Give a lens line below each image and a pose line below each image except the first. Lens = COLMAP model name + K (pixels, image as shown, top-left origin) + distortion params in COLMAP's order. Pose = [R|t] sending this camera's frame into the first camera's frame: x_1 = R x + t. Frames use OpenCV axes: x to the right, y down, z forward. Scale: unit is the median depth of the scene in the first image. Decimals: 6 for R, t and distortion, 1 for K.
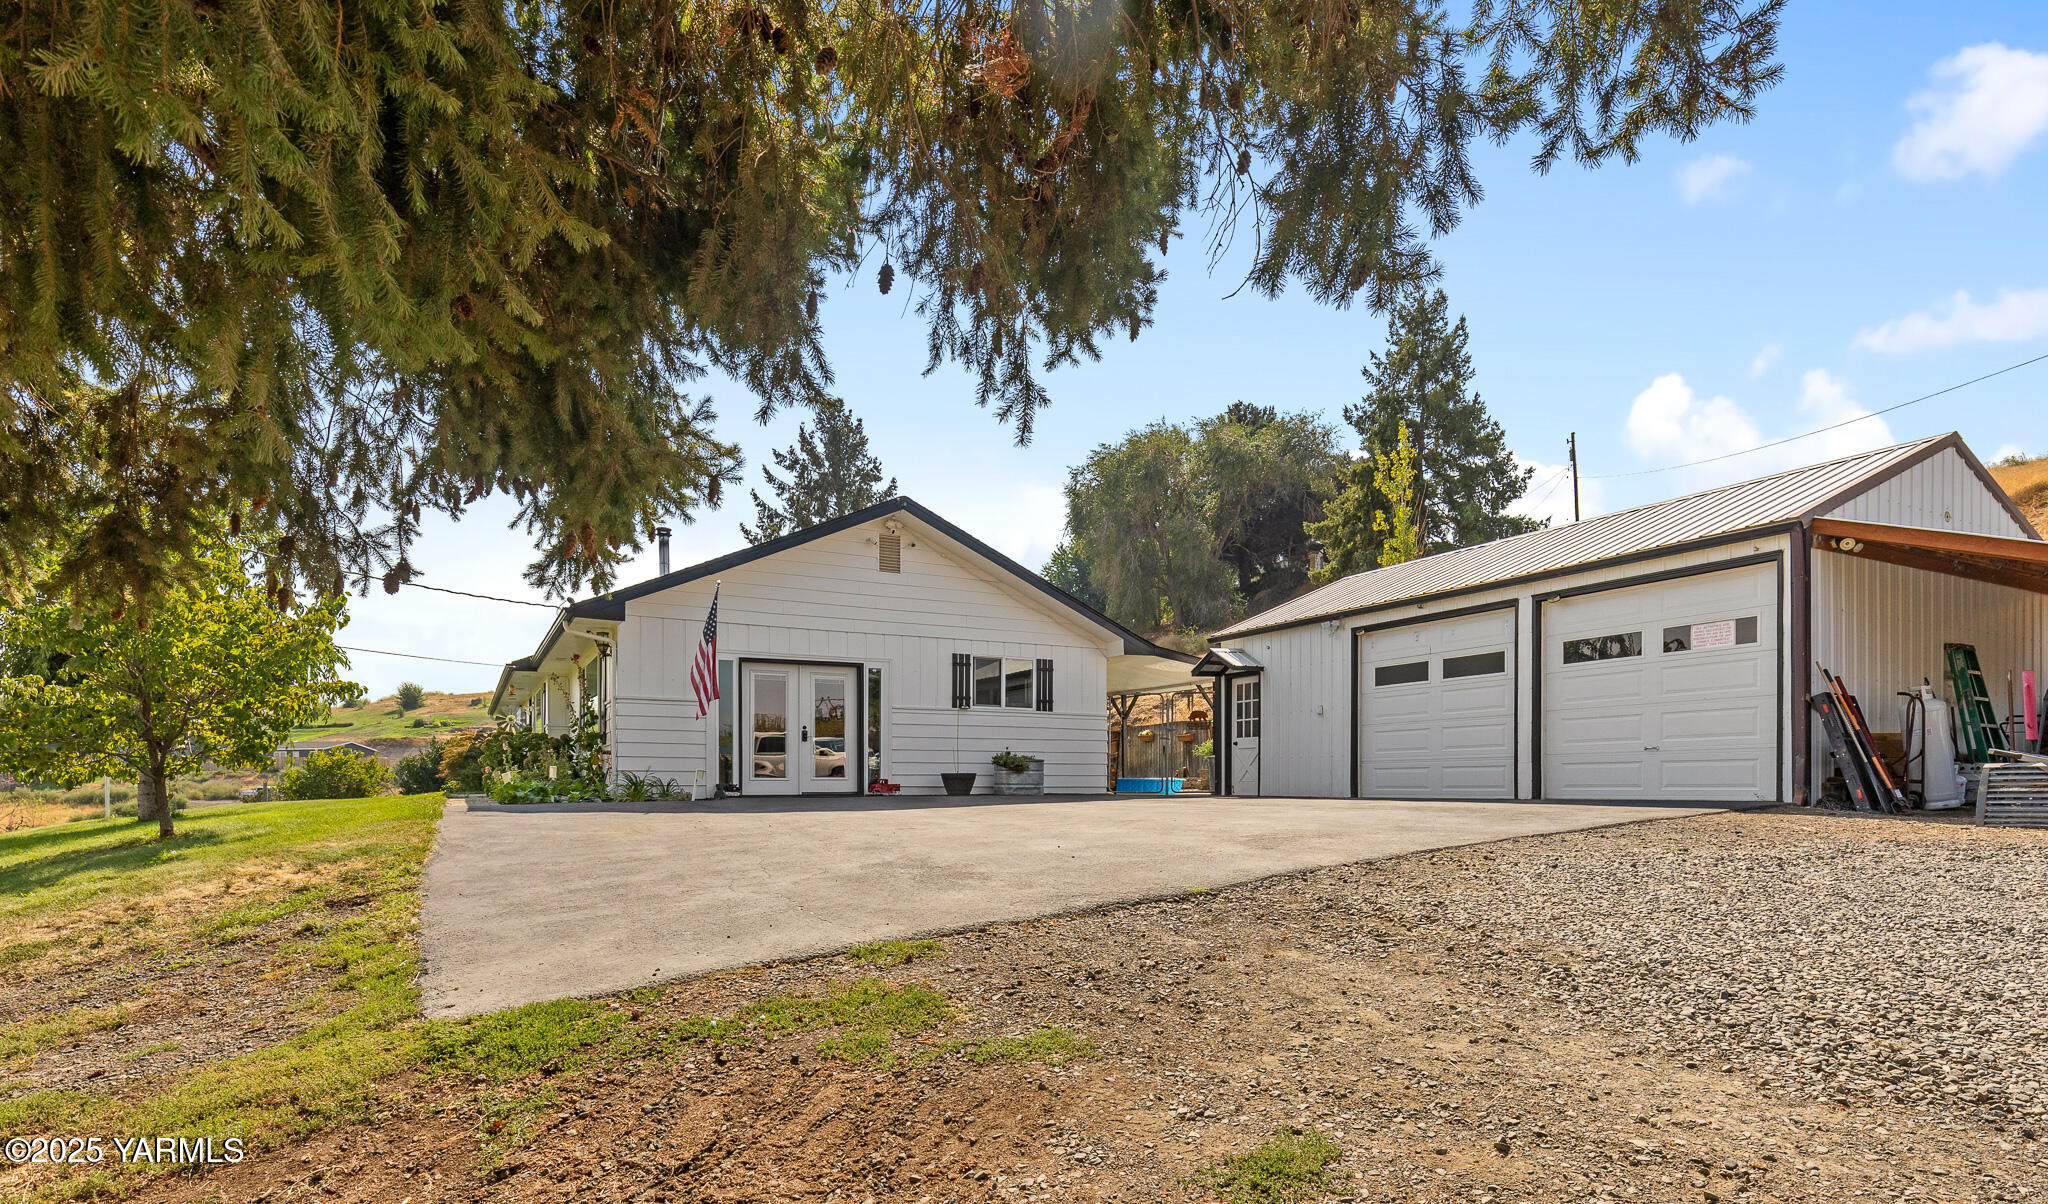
lens RADIAL K [[1080.9, 0, 1027.9], [0, 1080.9, 788.9], [0, 0, 1]] dist [0.000896, -0.000325]
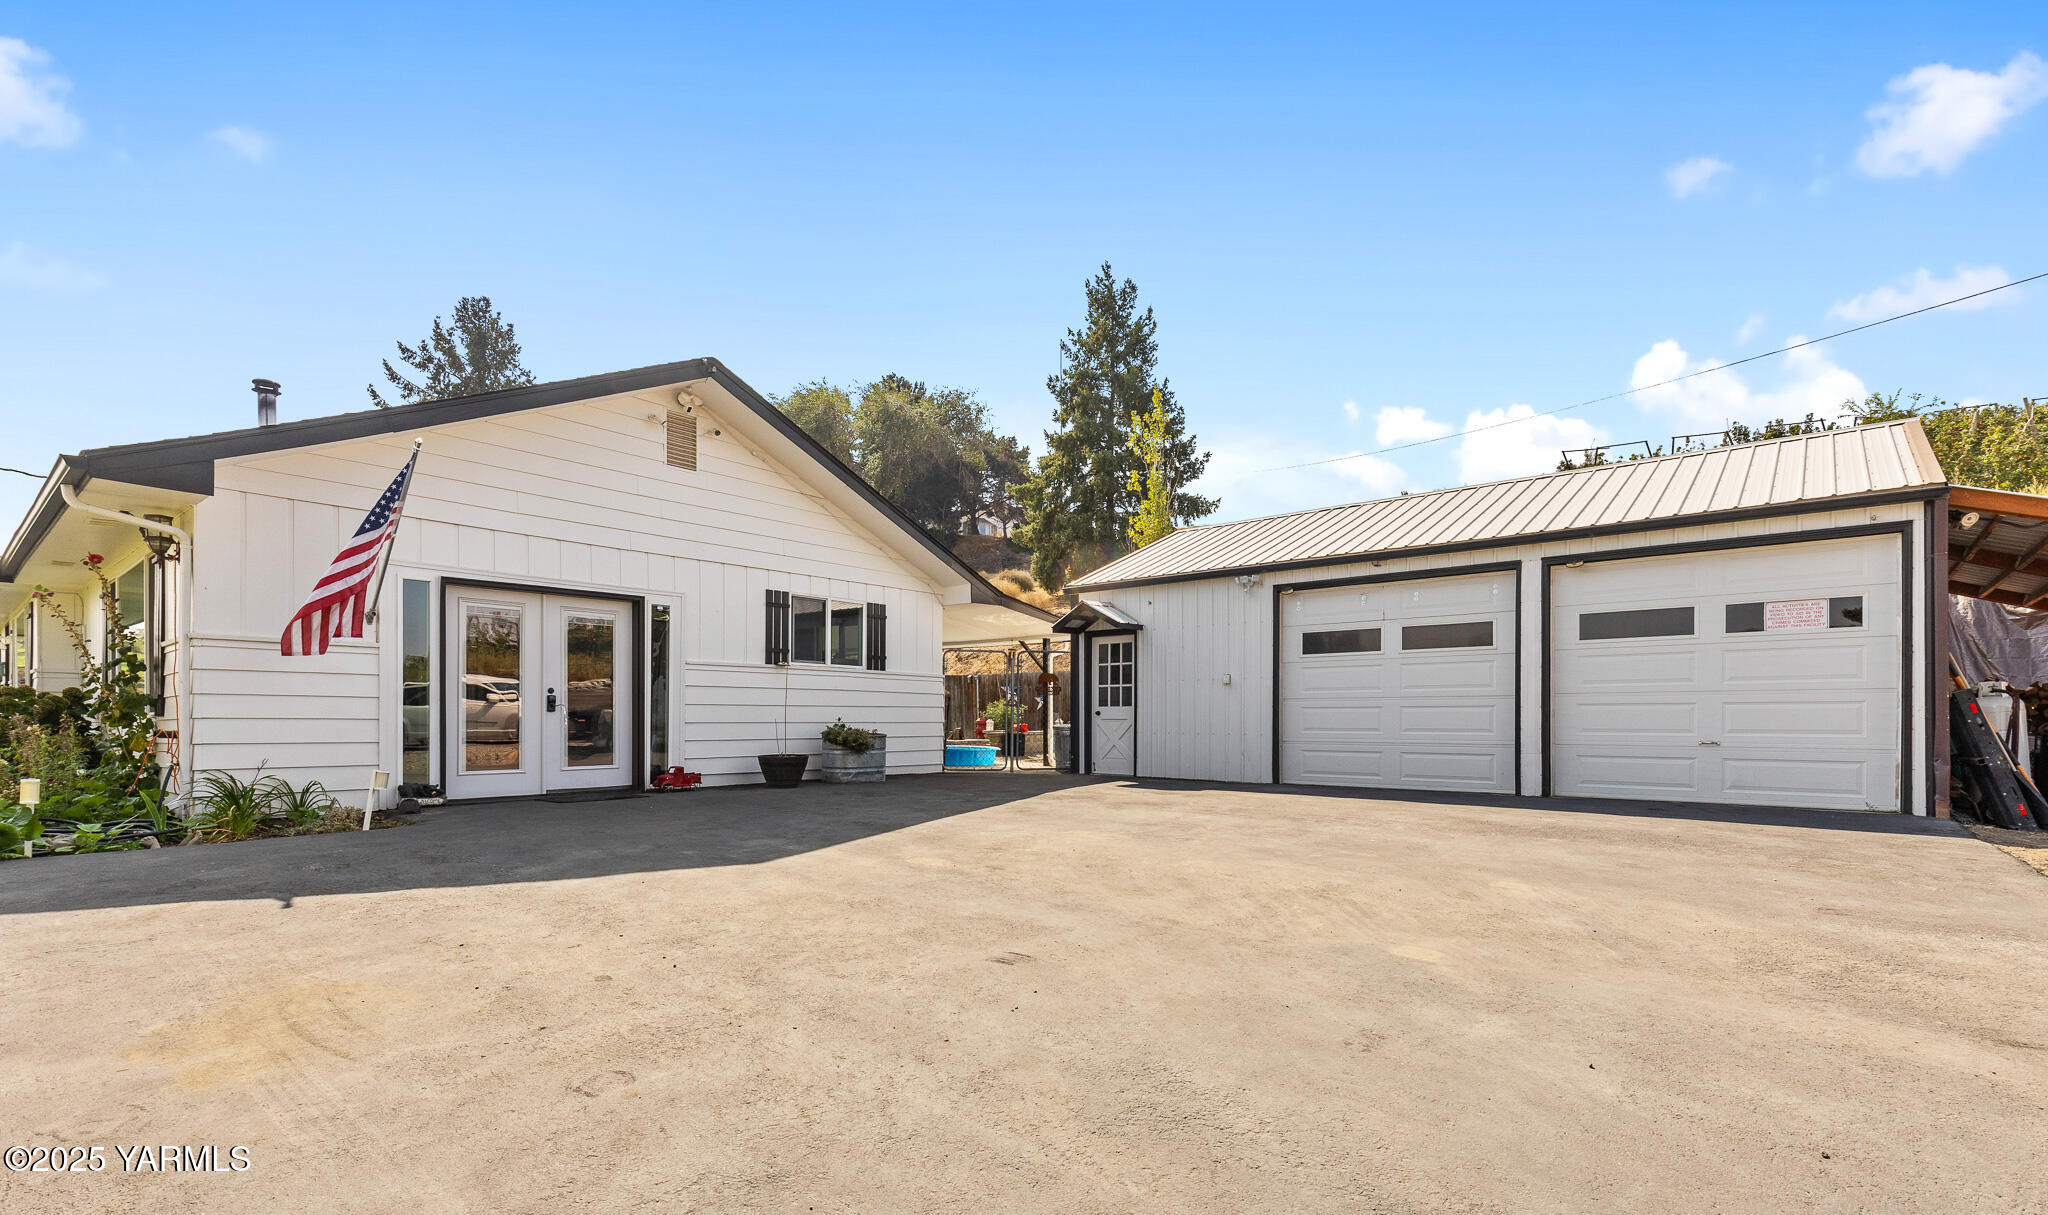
lens RADIAL K [[933.7, 0, 1020.0], [0, 933.7, 722.7], [0, 0, 1]] dist [0.002655, -0.000069]
pose [[0.928845, 0.001664, 0.370466, -0.142922], [-0.002253, 0.999997, 0.001156, -0.036317], [-0.370463, -0.001909, 0.928845, 0.347892]]
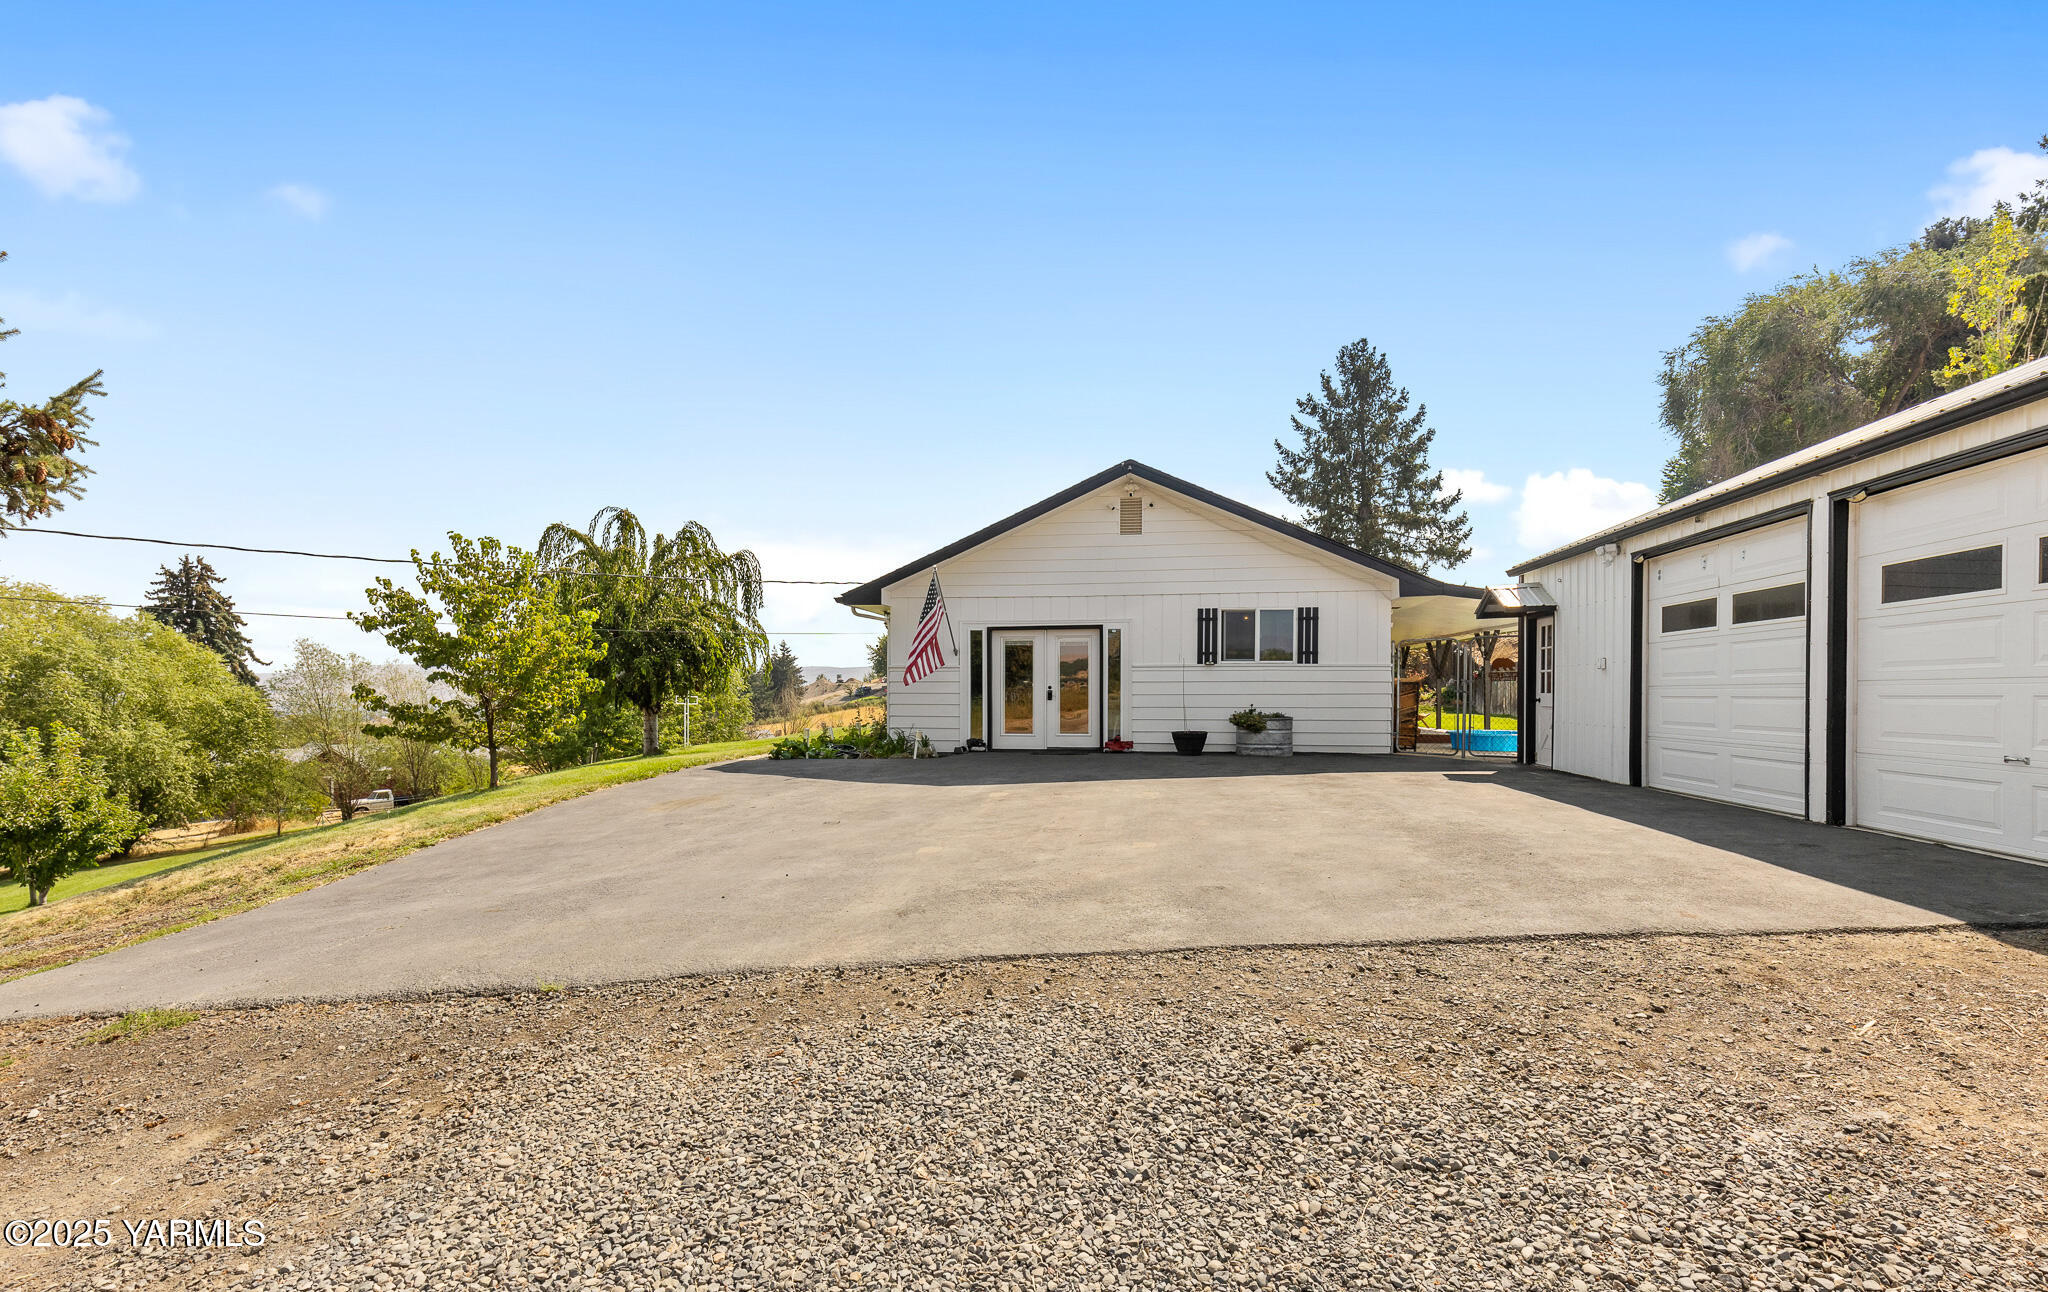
lens RADIAL K [[933.9, 0, 1024.3], [0, 933.9, 699.5], [0, 0, 1]] dist [-0.000860, -0.000145]
pose [[0.799791, 0.005833, -0.600251, 0.313172], [-0.002218, 0.999975, 0.006762, -0.047582], [0.600275, -0.004077, 0.799783, 0.221358]]
